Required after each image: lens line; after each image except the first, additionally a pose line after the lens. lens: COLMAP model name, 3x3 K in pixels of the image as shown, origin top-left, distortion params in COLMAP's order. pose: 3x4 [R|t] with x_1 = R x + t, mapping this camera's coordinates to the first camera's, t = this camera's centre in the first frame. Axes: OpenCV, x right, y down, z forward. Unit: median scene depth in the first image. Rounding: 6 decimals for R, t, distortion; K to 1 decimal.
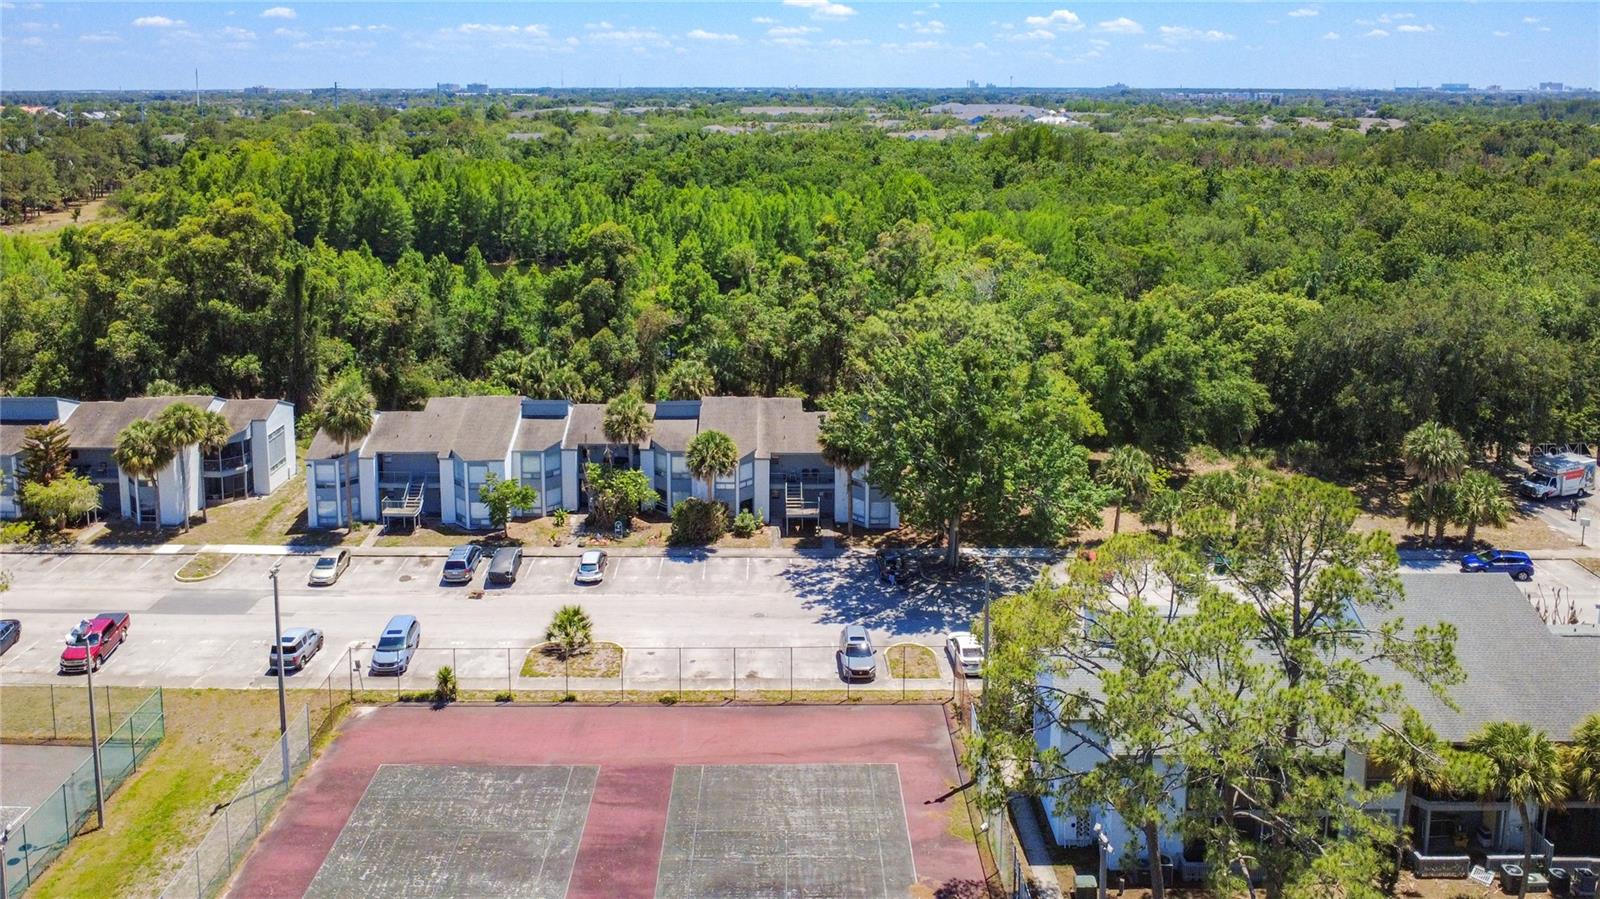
lens RADIAL K [[1237.2, 0, 739.4], [0, 1237.2, 270.1], [0, 0, 1]] dist [-0.000545, 0.001815]
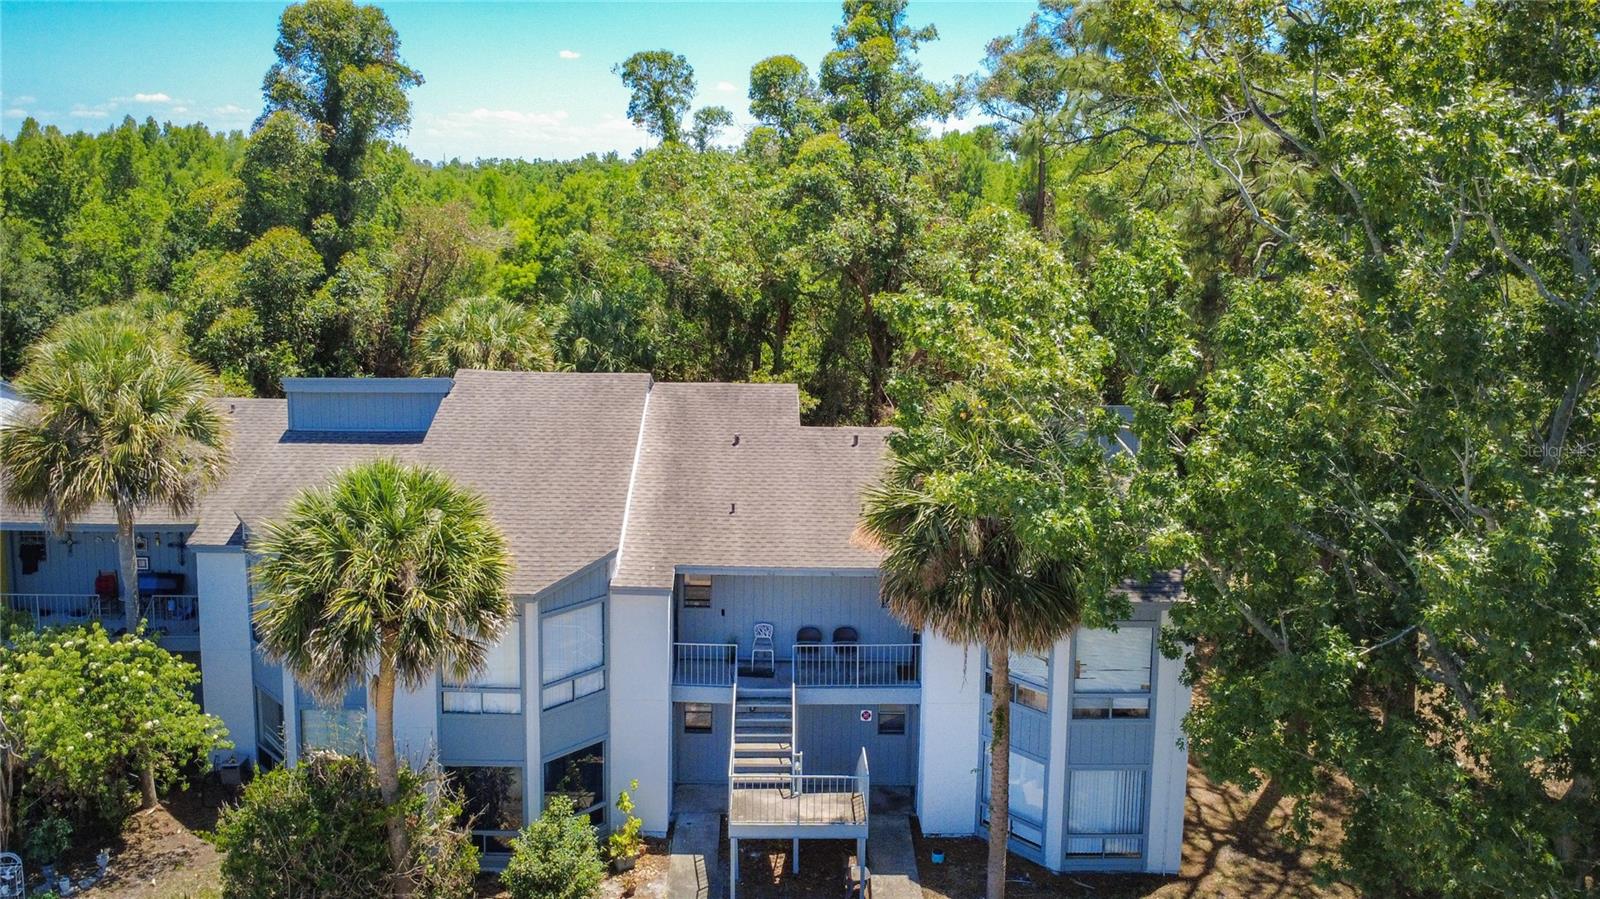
lens RADIAL K [[1282.1, 0, 792.0], [0, 1282.1, 338.7], [0, 0, 1]] dist [-0.012396, -0.010105]
pose [[0.998955, 0.017439, 0.042256, 0.037216], [-0.016539, 0.999631, -0.021565, 0.106538], [-0.042616, 0.020843, 0.998874, 0.735798]]
